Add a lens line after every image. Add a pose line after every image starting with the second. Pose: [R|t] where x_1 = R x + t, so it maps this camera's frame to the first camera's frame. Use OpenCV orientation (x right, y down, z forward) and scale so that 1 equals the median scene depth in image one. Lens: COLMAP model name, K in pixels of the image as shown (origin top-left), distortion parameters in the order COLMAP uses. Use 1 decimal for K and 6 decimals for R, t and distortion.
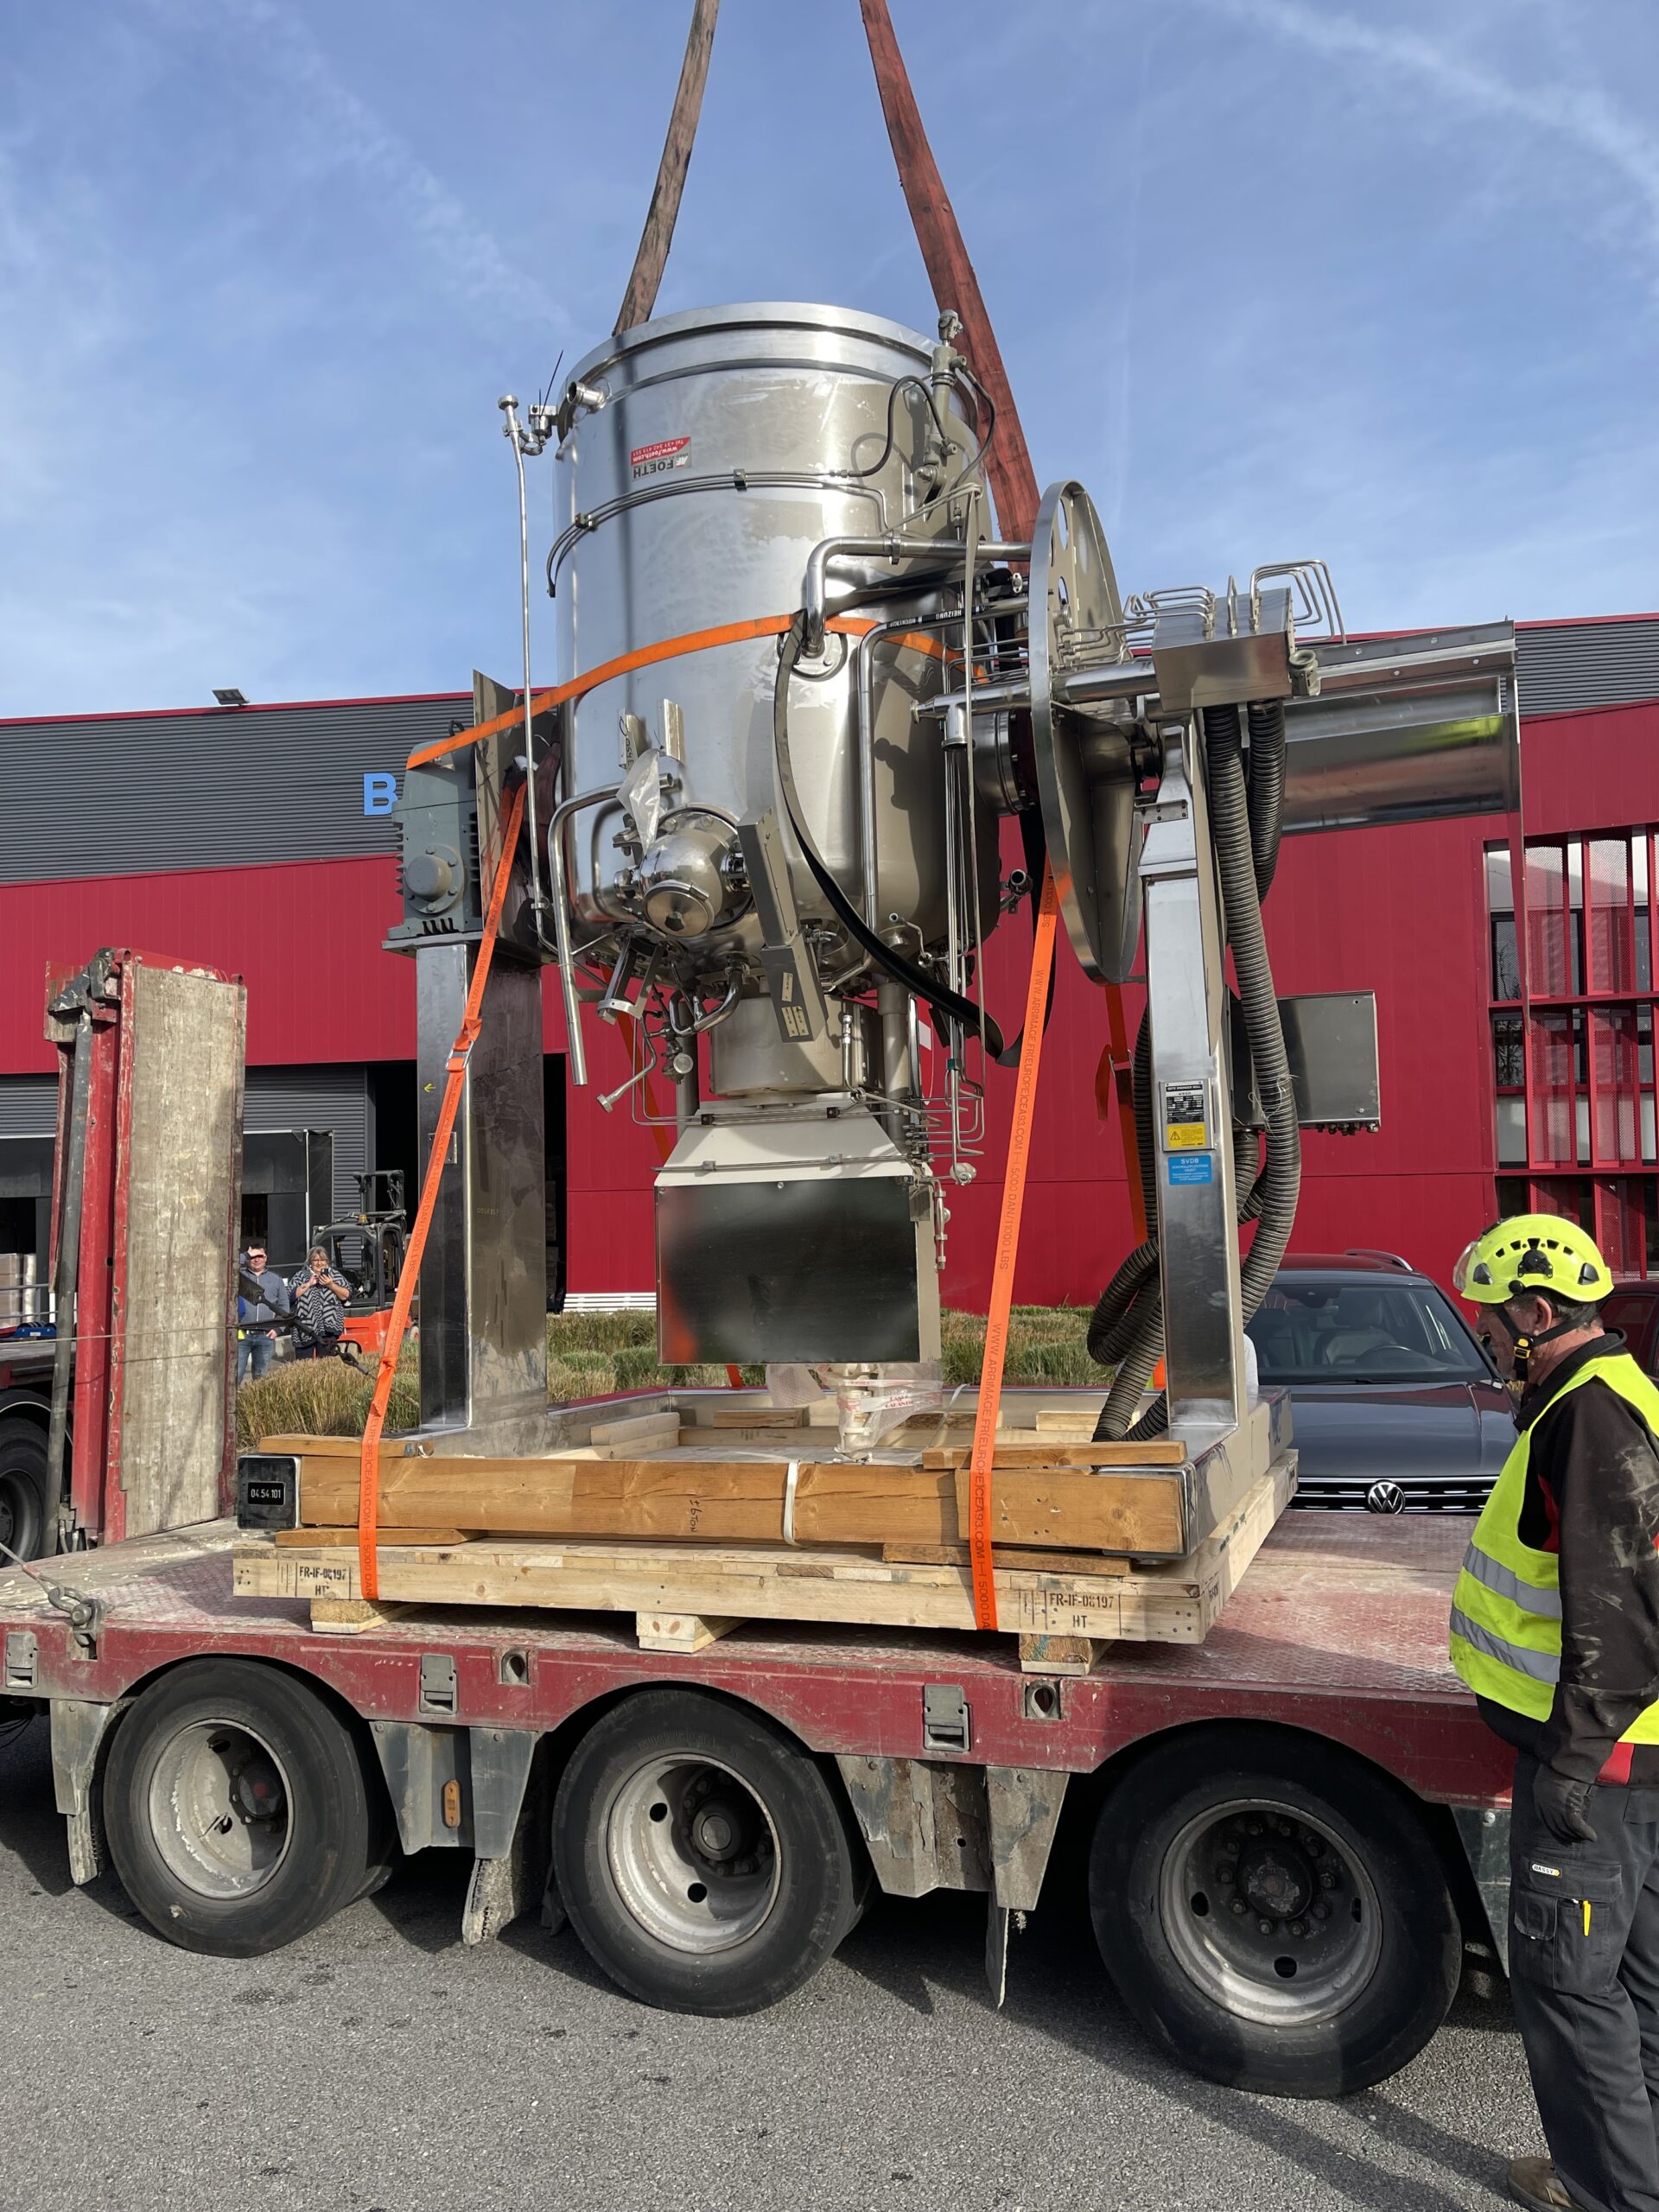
lens RADIAL K [[1666.3, 0, 833.7], [0, 1666.3, 1121.2], [0, 0, 1]] dist [0.066240, -0.066117]
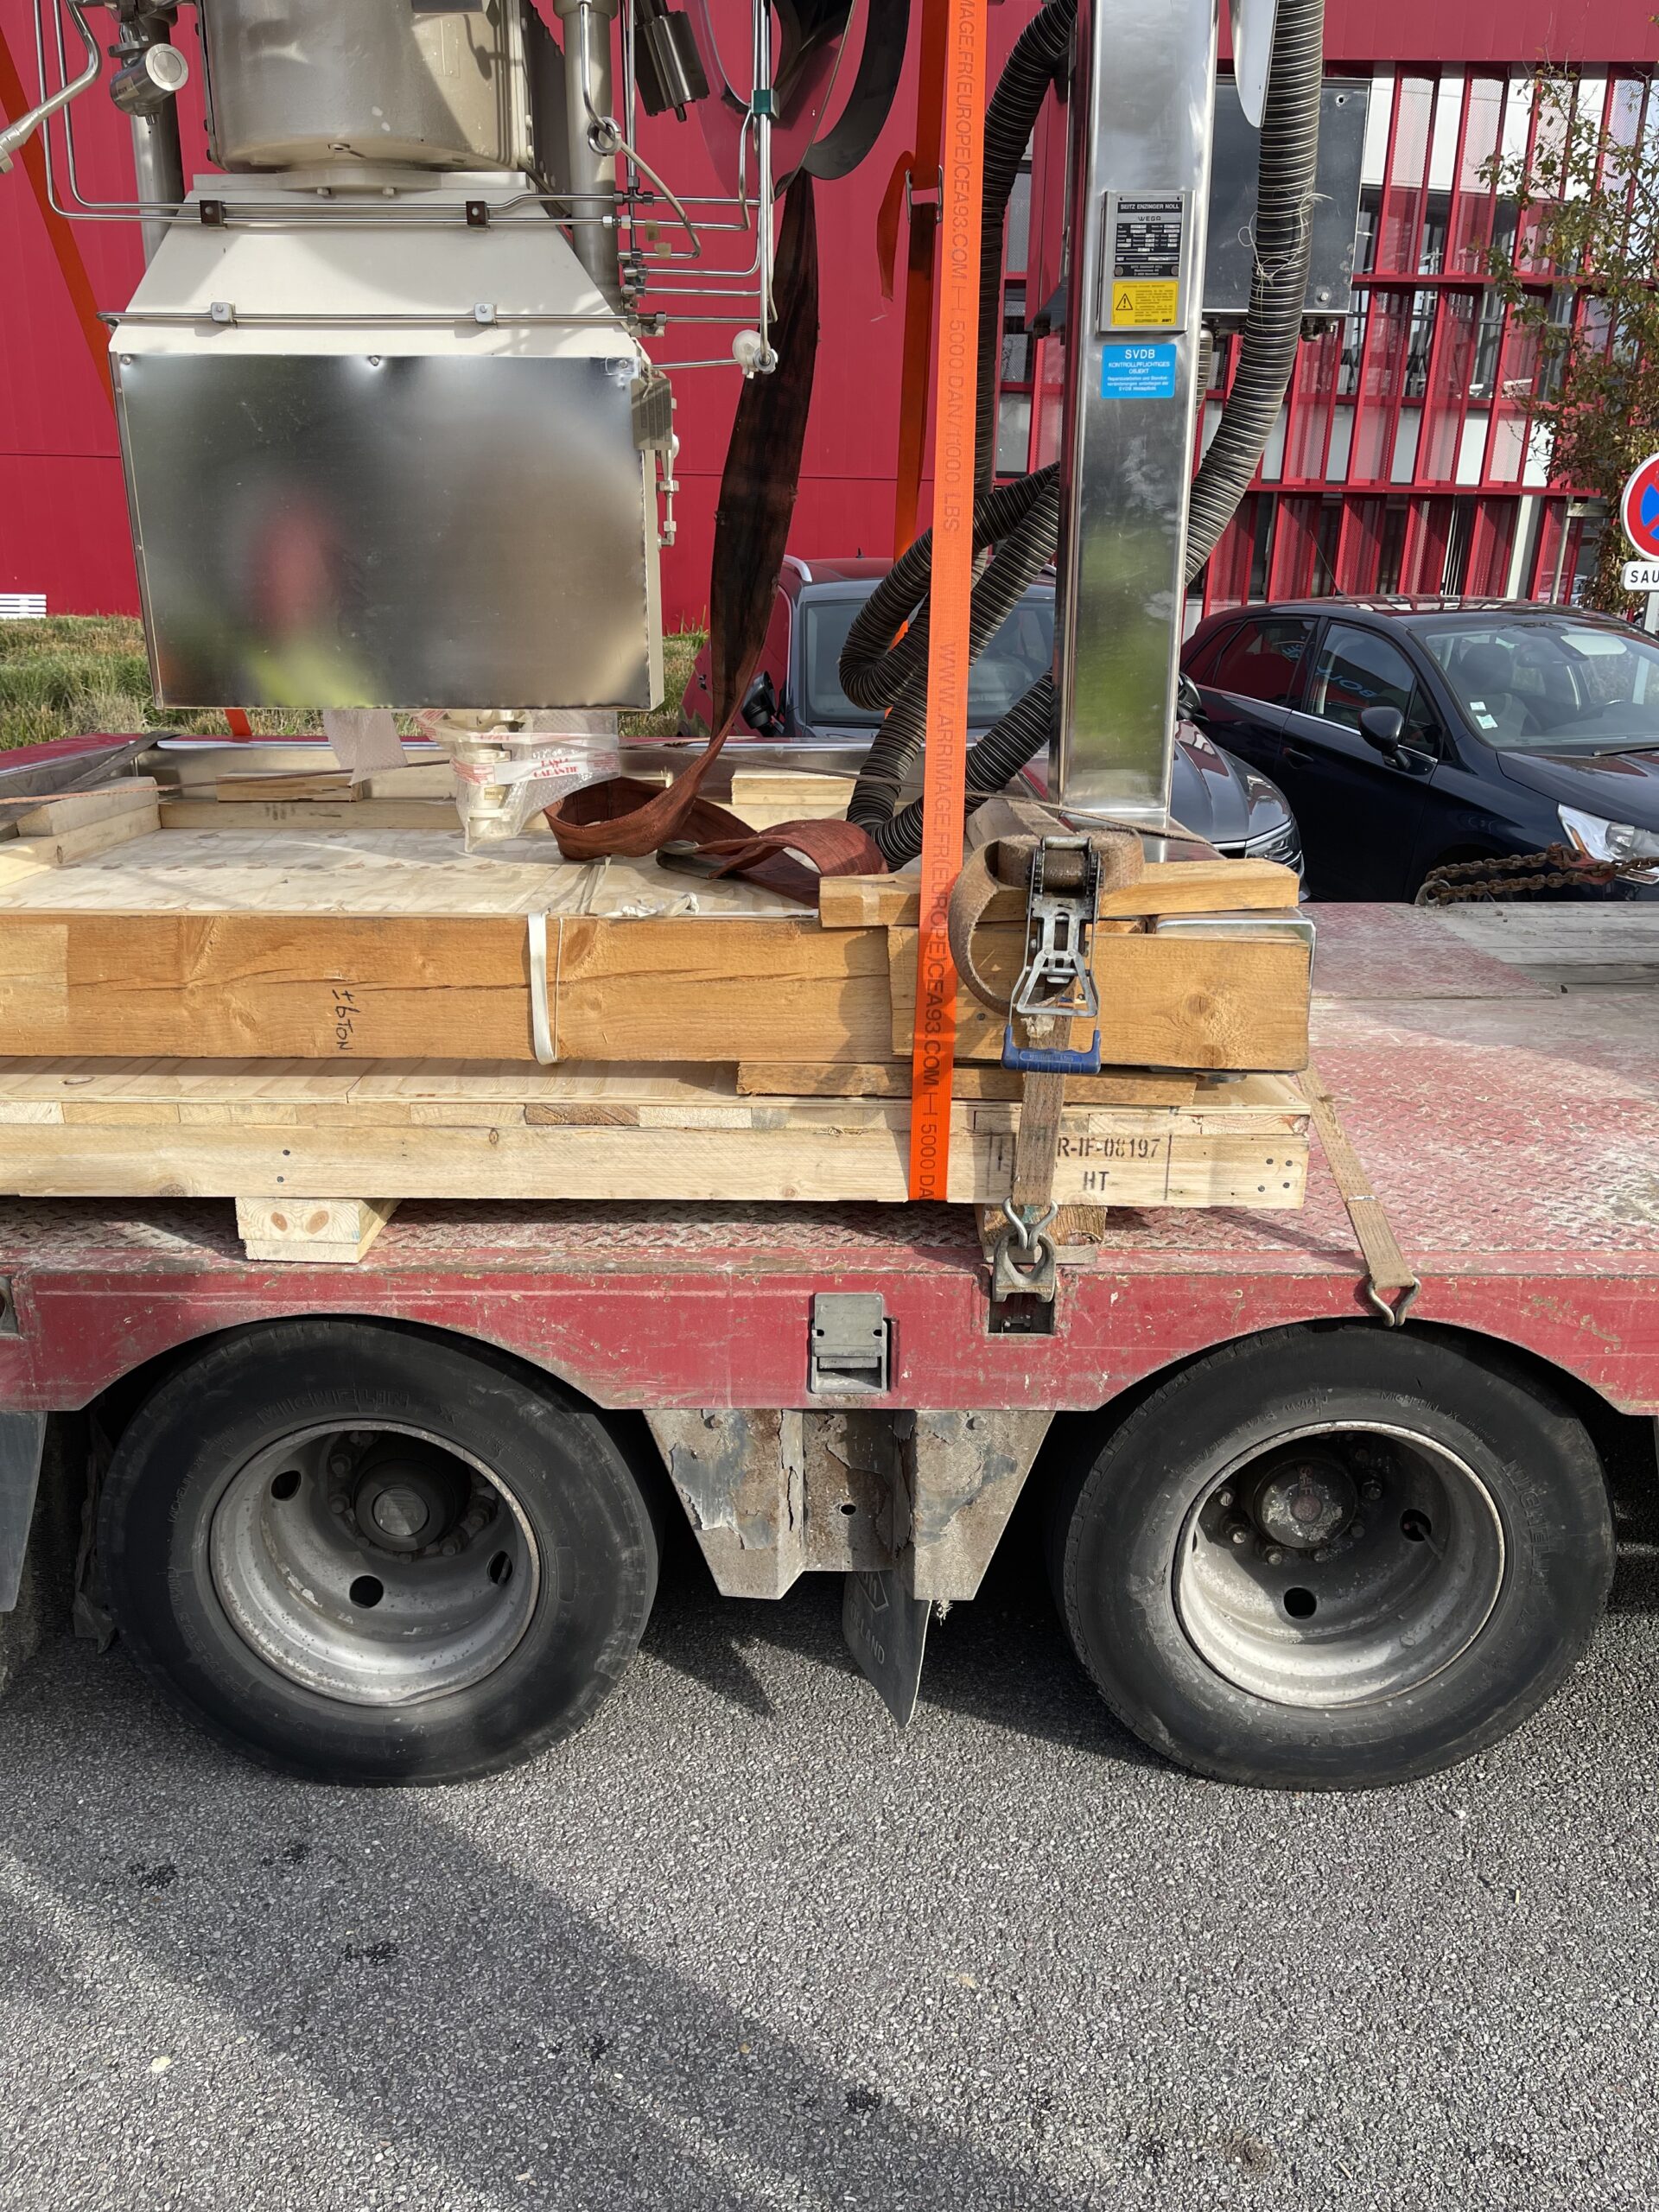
lens RADIAL K [[1666.3, 0, 833.7], [0, 1666.3, 1121.2], [0, 0, 1]] dist [0.066240, -0.066117]
pose [[0.940843, -0.076707, 0.330046, -0.116831], [-0.056460, 0.924933, 0.375913, 0.065918], [-0.334105, -0.372310, 0.865886, 0.510718]]
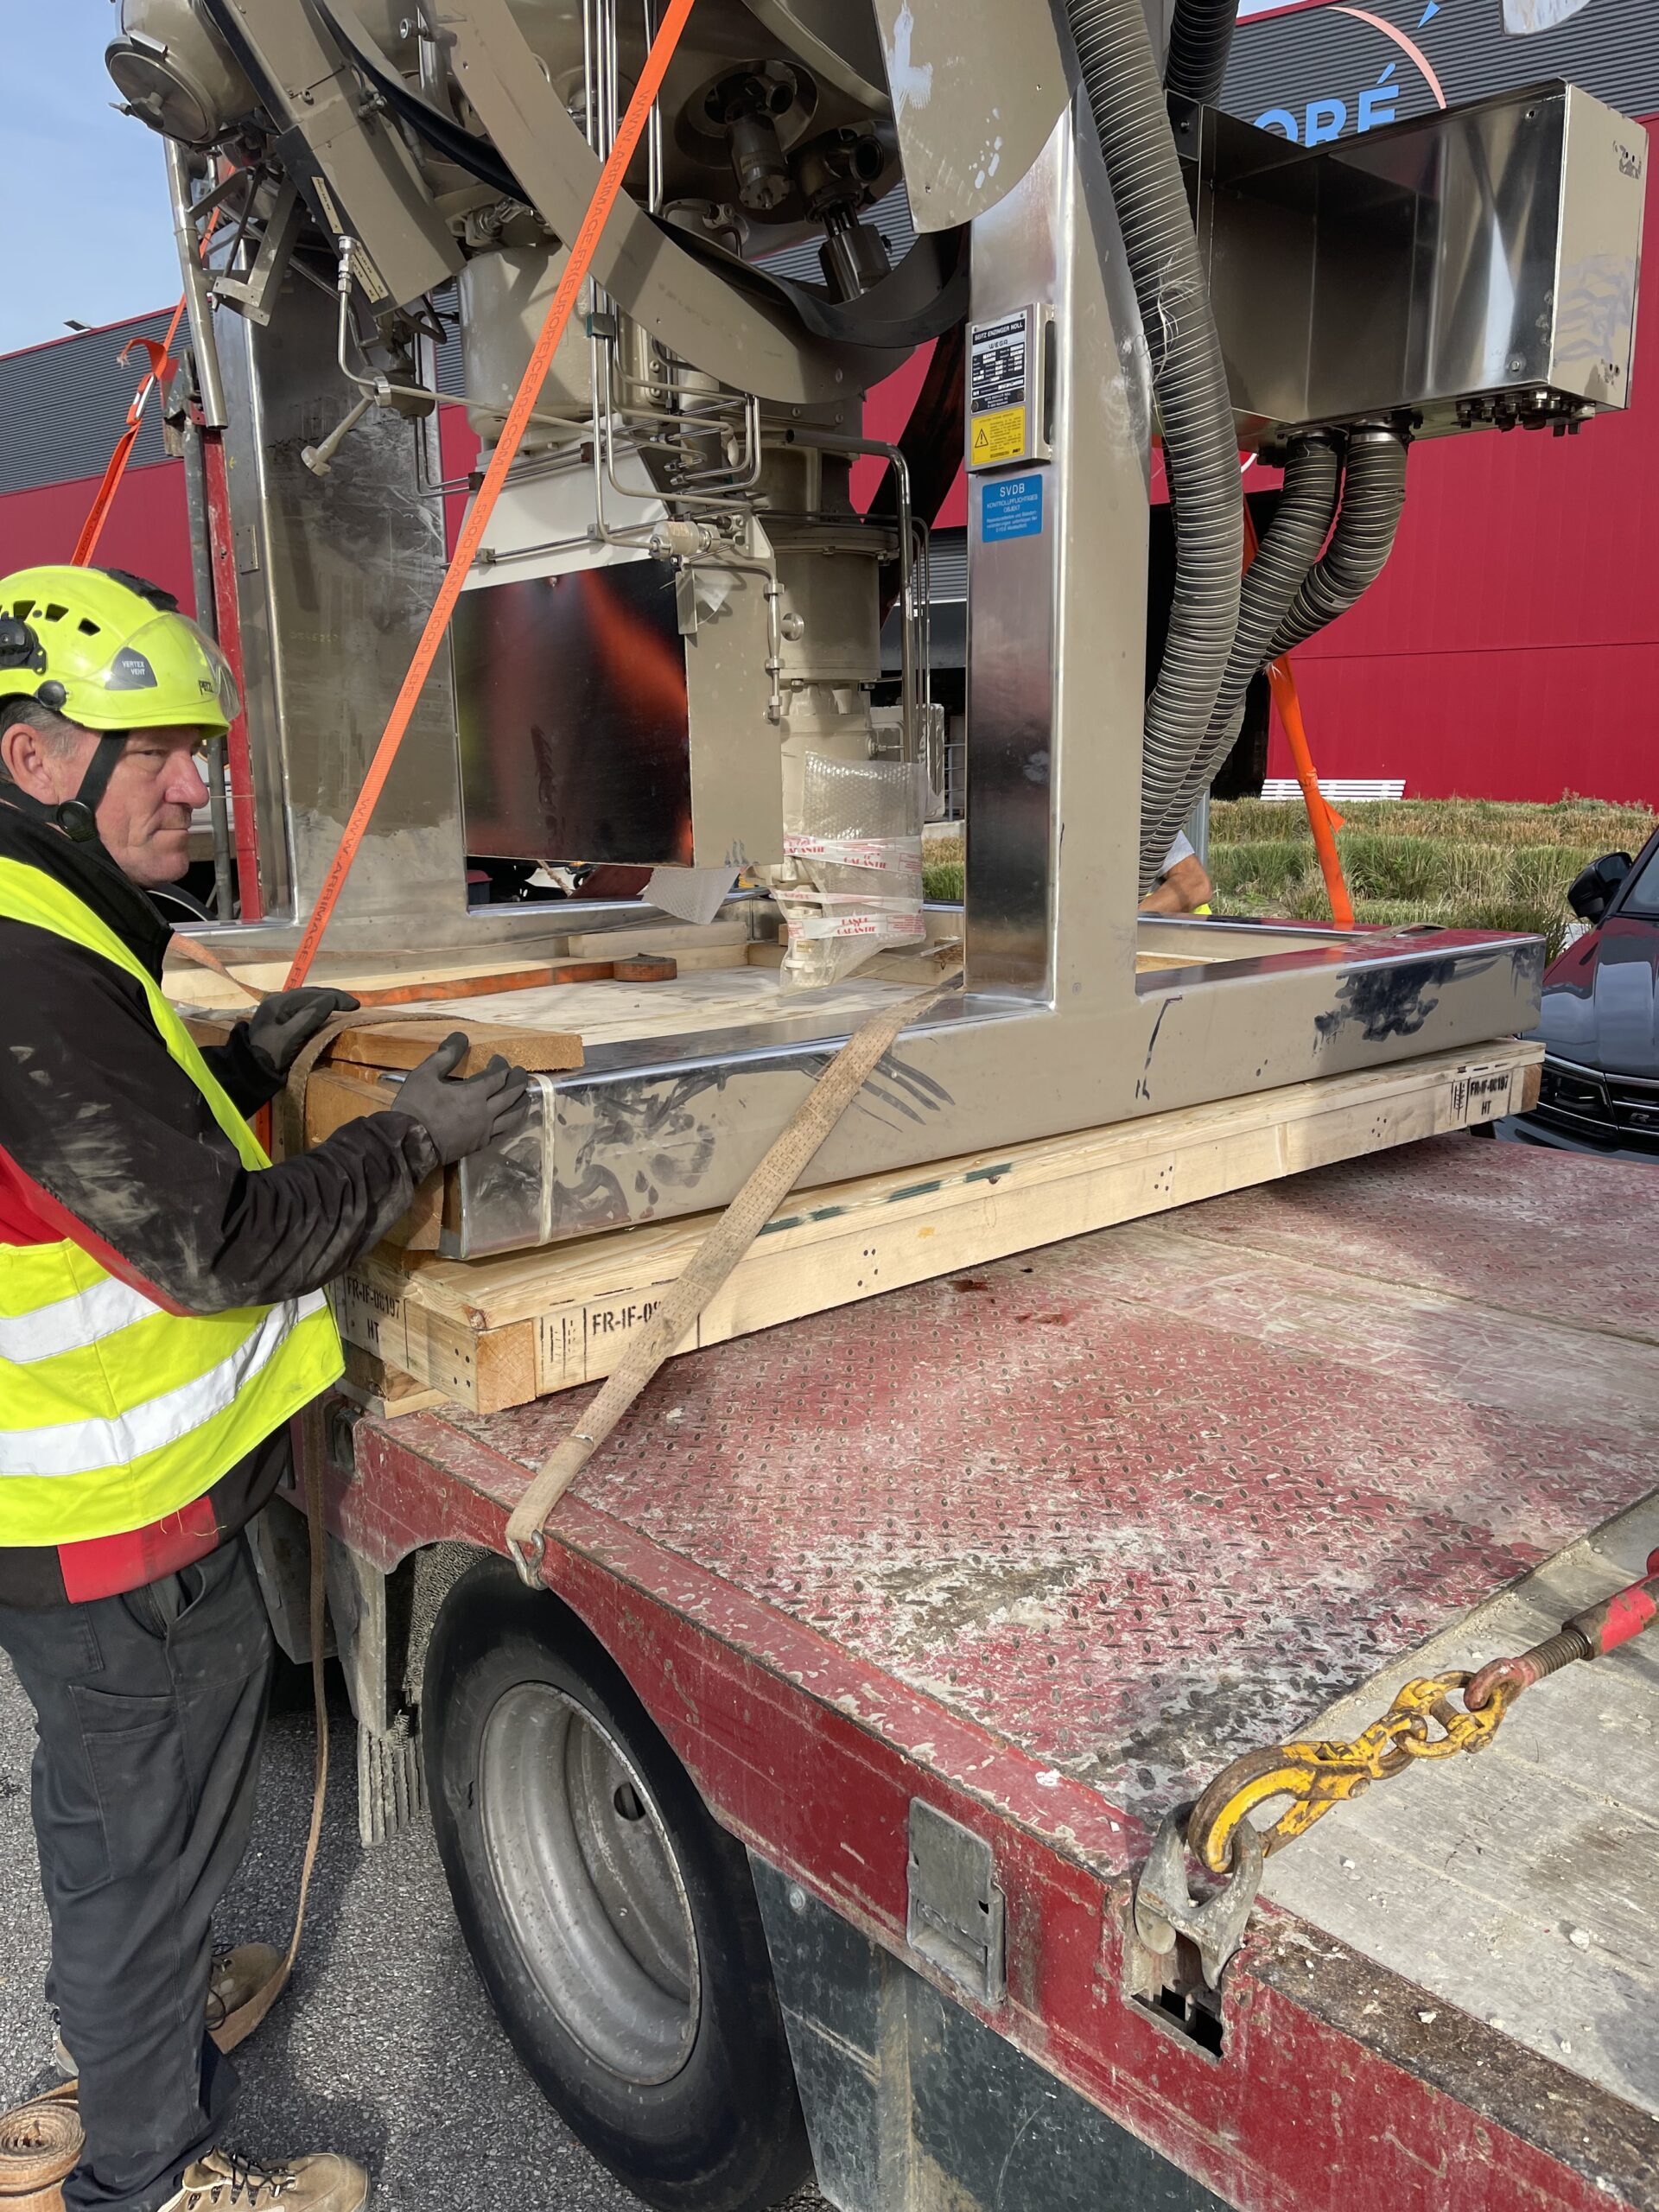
lens RADIAL K [[1666.3, 0, 833.7], [0, 1666.3, 1121.2], [0, 0, 1]] dist [0.066240, -0.066117]
pose [[0.879750, 0.113403, -0.461713, 0.500670], [0.028846, 0.956616, 0.289921, 0.067907], [0.474560, -0.268377, 0.838312, 0.582519]]
